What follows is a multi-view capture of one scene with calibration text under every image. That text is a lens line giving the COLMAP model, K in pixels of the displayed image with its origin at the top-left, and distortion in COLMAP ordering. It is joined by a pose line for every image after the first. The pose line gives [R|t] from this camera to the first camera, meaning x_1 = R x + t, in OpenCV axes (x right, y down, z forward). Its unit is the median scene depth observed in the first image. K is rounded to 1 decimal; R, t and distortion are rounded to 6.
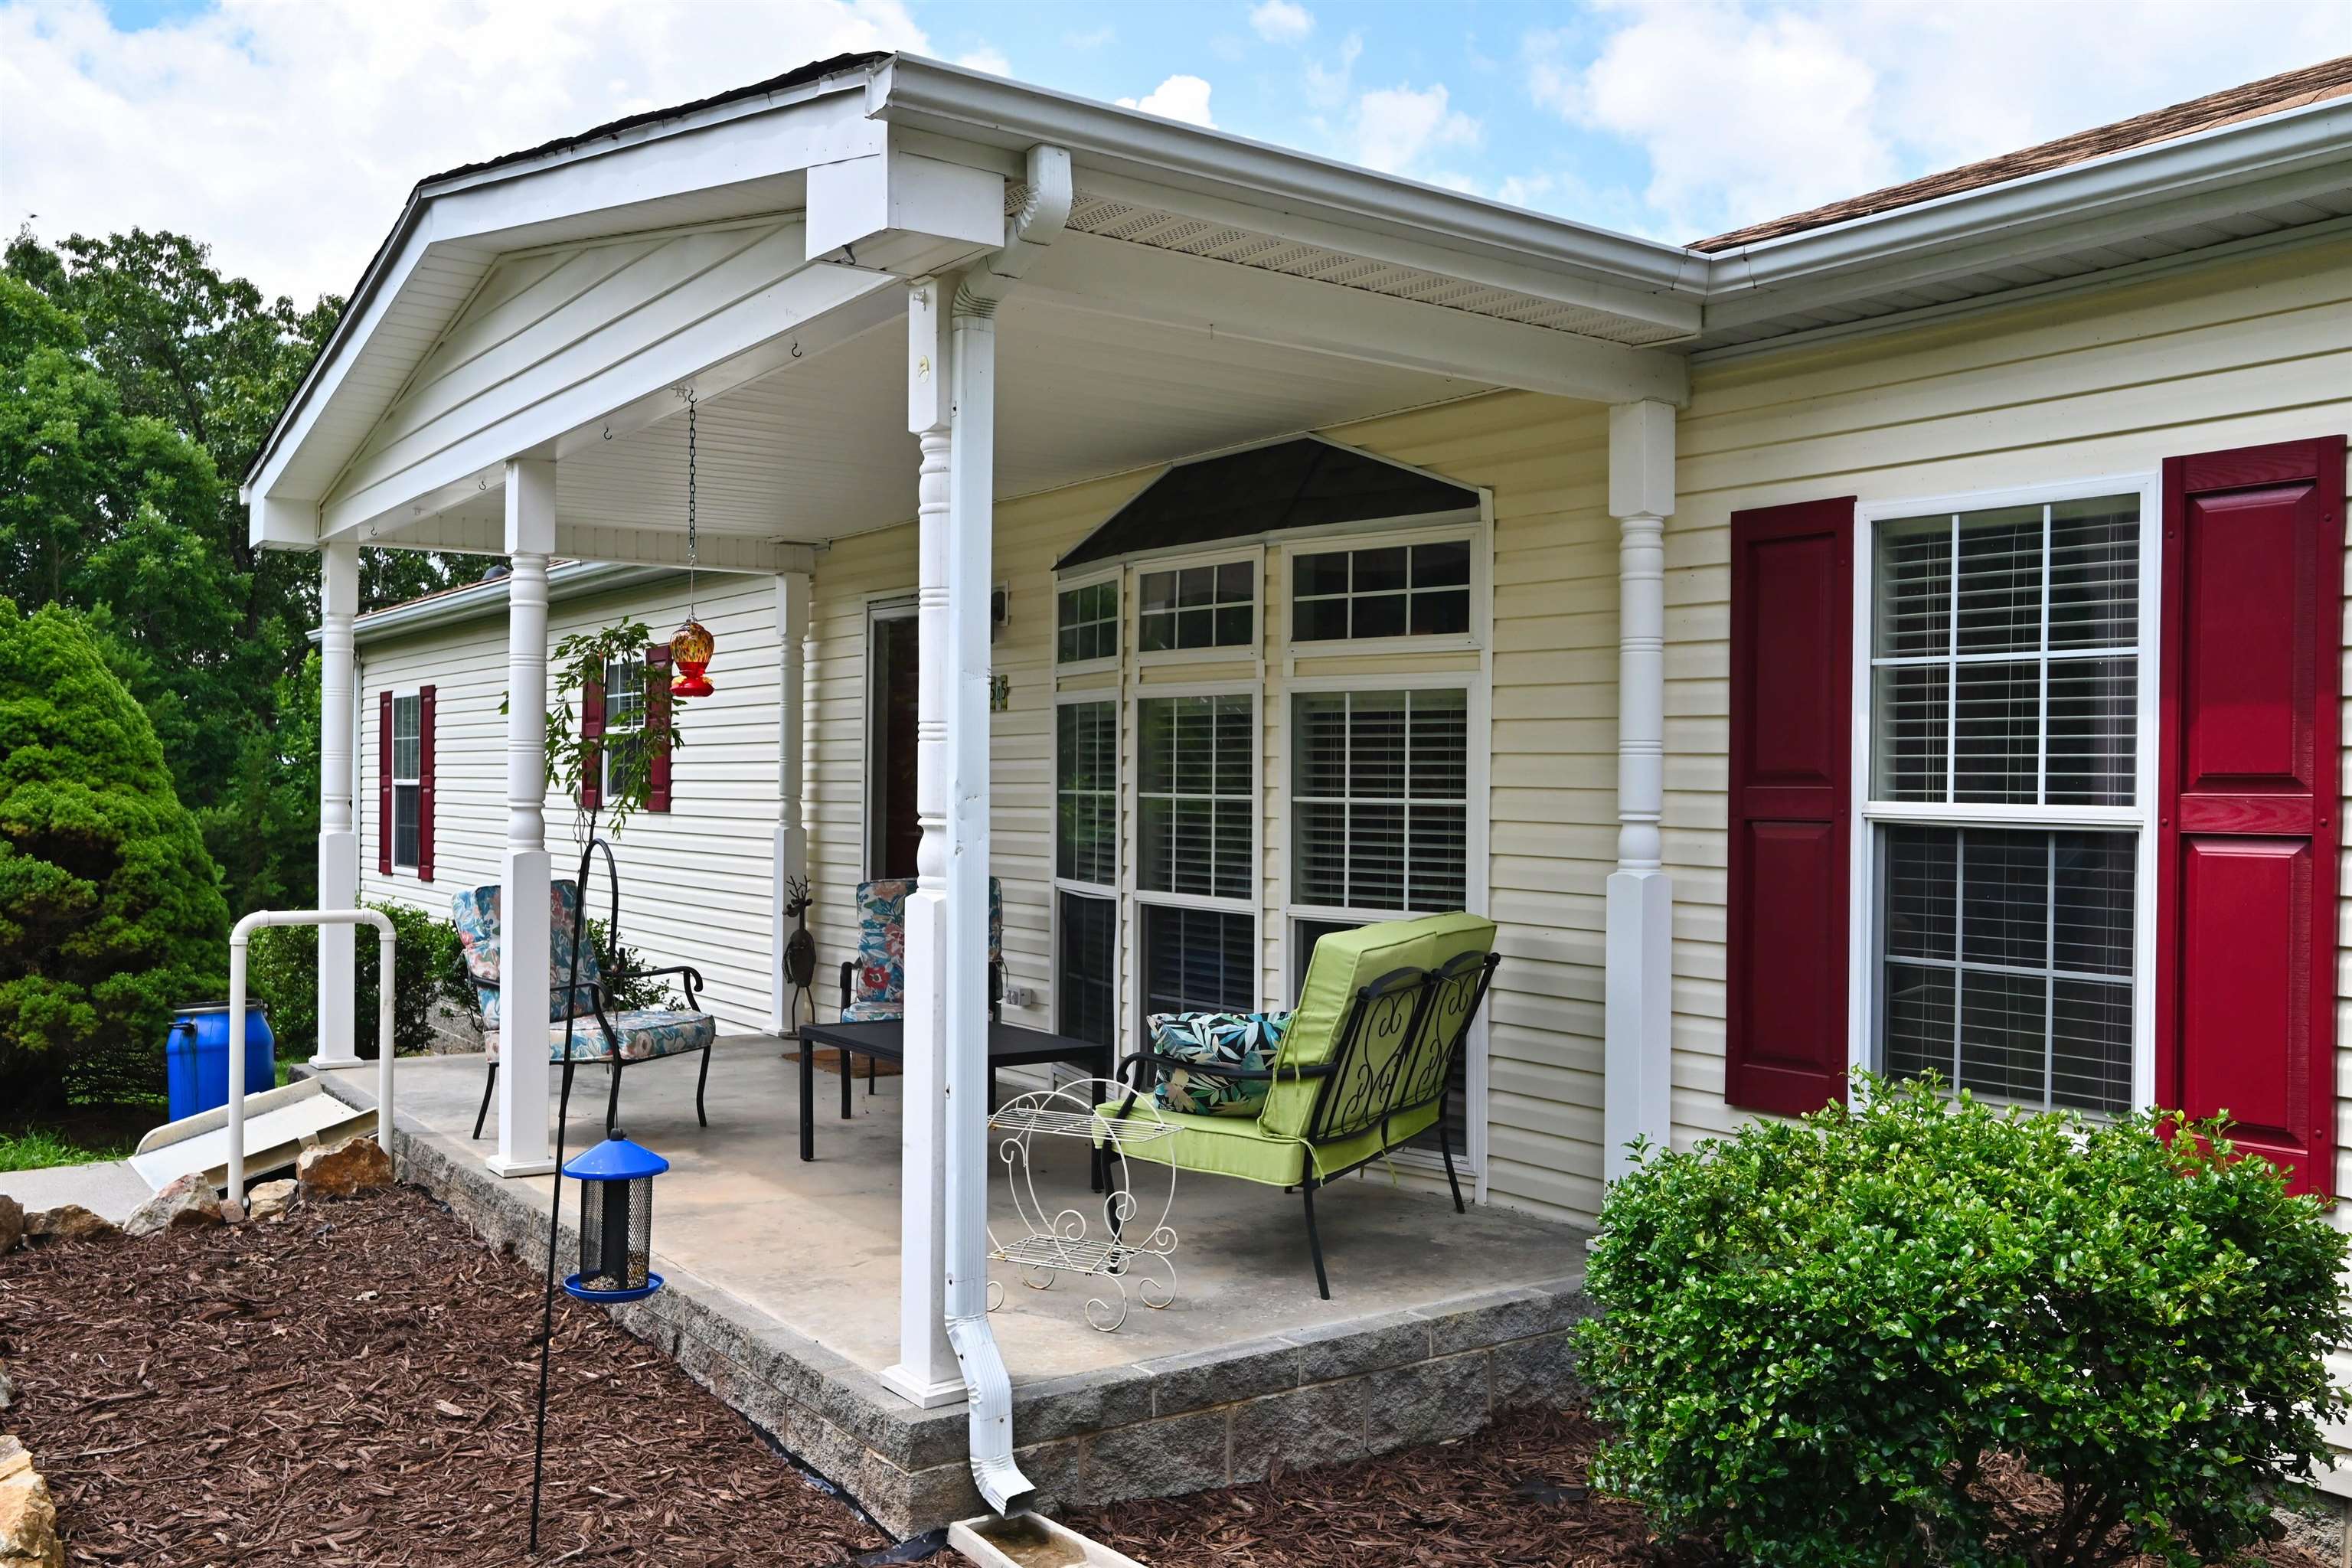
lens RADIAL K [[1961.7, 0, 1171.4], [0, 1961.7, 788.3], [0, 0, 1]] dist [-0.003239, -0.007860]
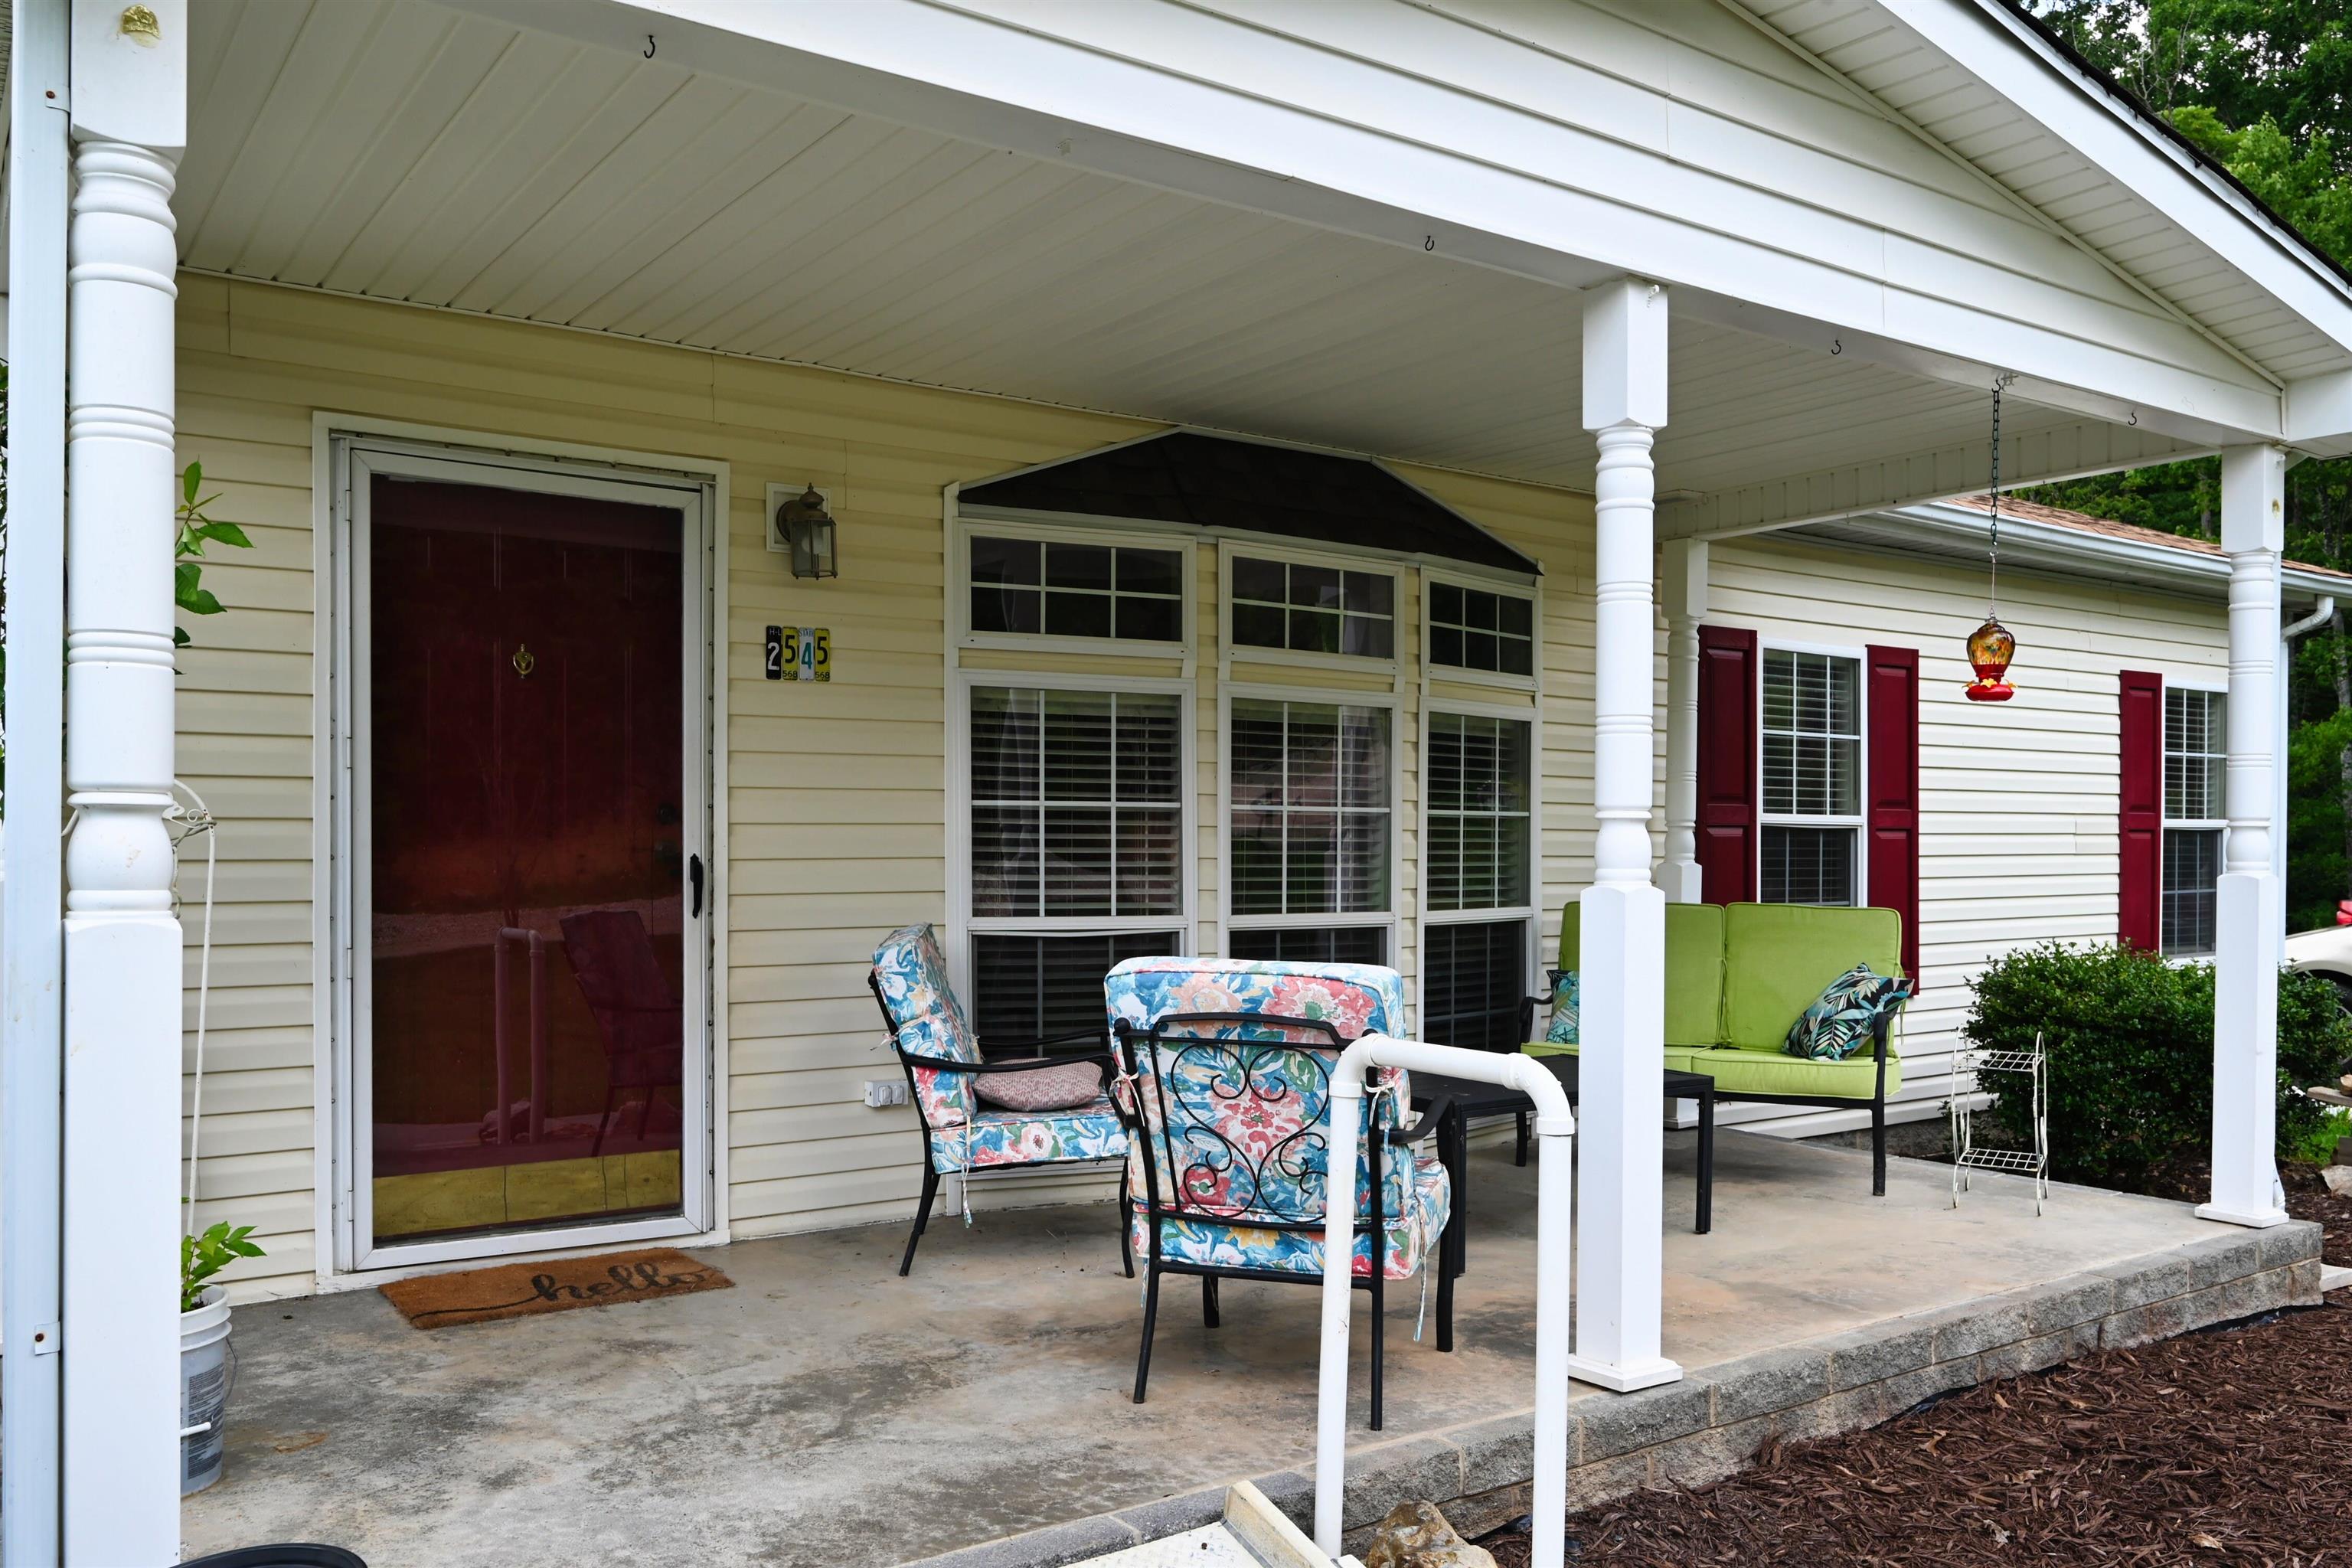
lens RADIAL K [[1641.3, 0, 1171.2], [0, 1641.3, 780.1], [0, 0, 1]] dist [-0.035963, 0.000178]
pose [[0.068745, -0.002883, 0.997630, -0.974689], [-0.021621, 0.999757, 0.004379, -0.015075], [-0.997400, -0.021871, 0.068666, 1.267655]]
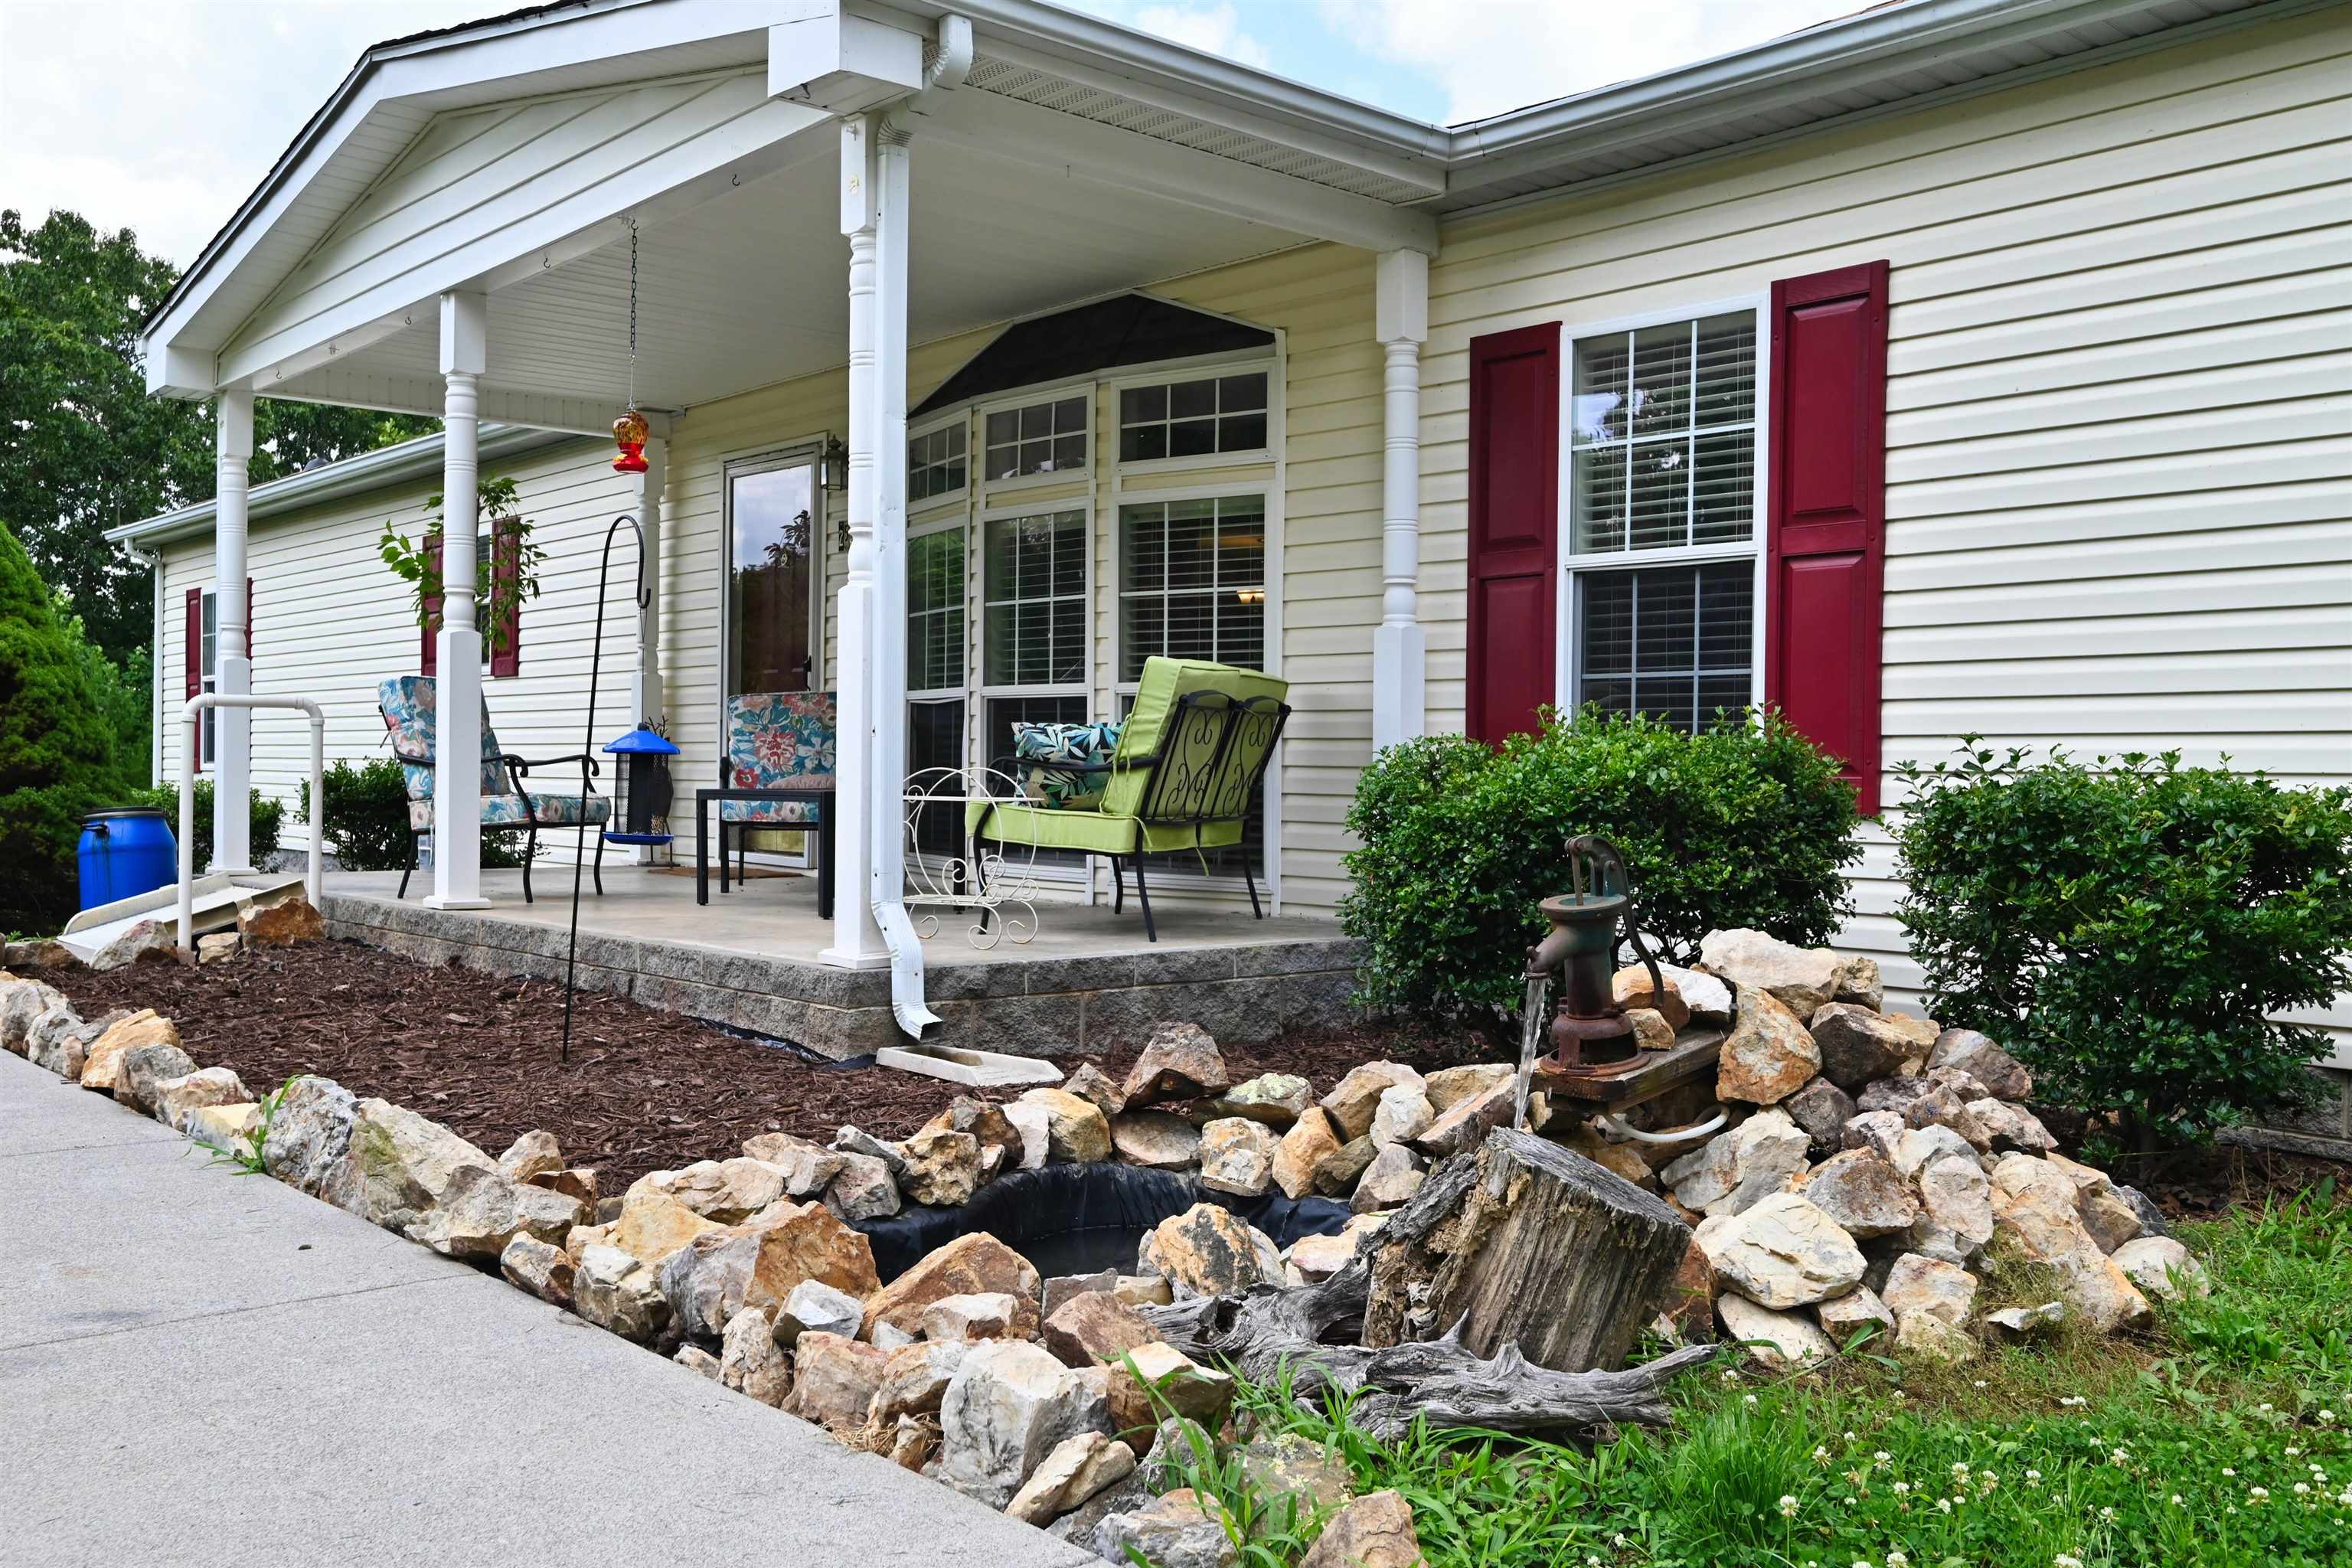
lens RADIAL K [[2089.1, 0, 1172.0], [0, 2089.1, 792.9], [0, 0, 1]] dist [-0.002576, -0.004664]
pose [[0.994761, 0.000139, 0.102229, -0.043139], [-0.000813, 0.999978, 0.006551, 0.139112], [-0.102226, -0.006599, 0.994739, -0.314822]]
